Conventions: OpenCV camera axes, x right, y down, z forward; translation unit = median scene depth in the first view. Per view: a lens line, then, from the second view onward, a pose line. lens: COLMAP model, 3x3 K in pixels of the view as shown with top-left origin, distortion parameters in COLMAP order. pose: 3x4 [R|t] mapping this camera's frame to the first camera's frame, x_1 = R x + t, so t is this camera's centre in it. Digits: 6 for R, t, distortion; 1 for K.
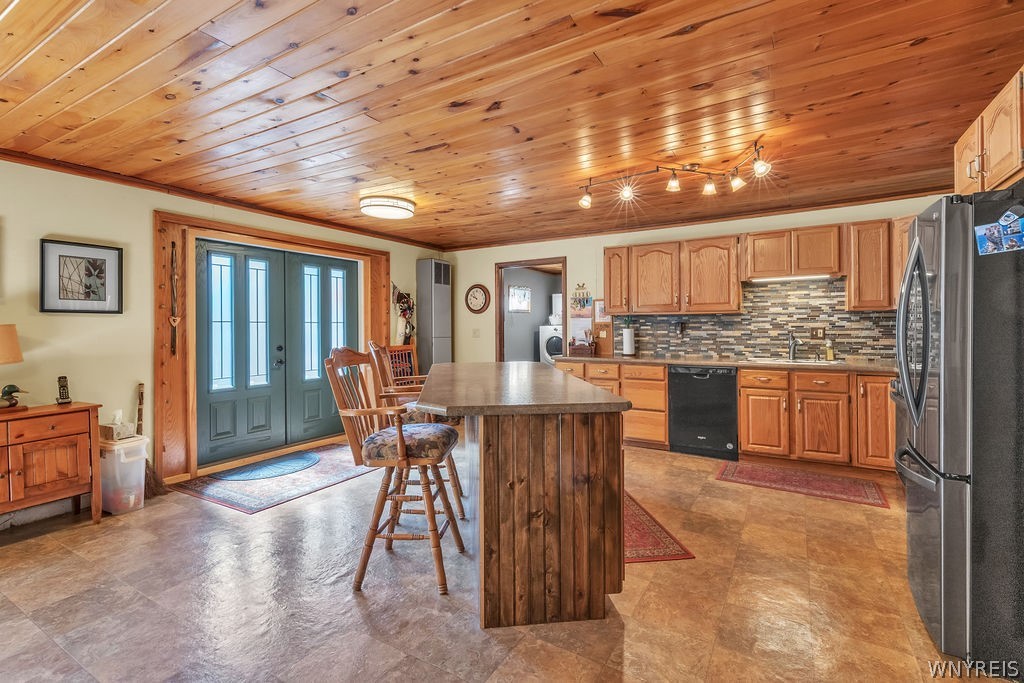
lens RADIAL K [[466.2, 0, 518.3], [0, 466.2, 337.1], [0, 0, 1]] dist [0.008572, -0.000347]
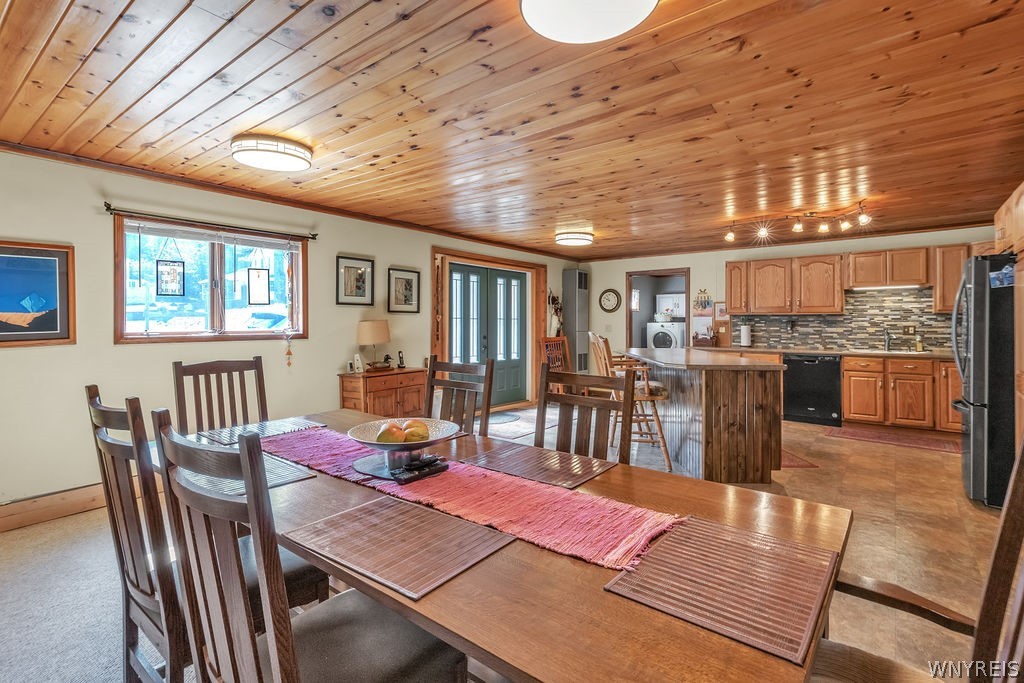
lens RADIAL K [[489.9, 0, 506.9], [0, 489.9, 330.8], [0, 0, 1]] dist [0.013024, -0.003140]
pose [[0.991247, 0.009723, -0.131663, -0.281473], [-0.010589, 0.999927, -0.005879, 0.013388], [0.131596, 0.007221, 0.991277, -0.497993]]
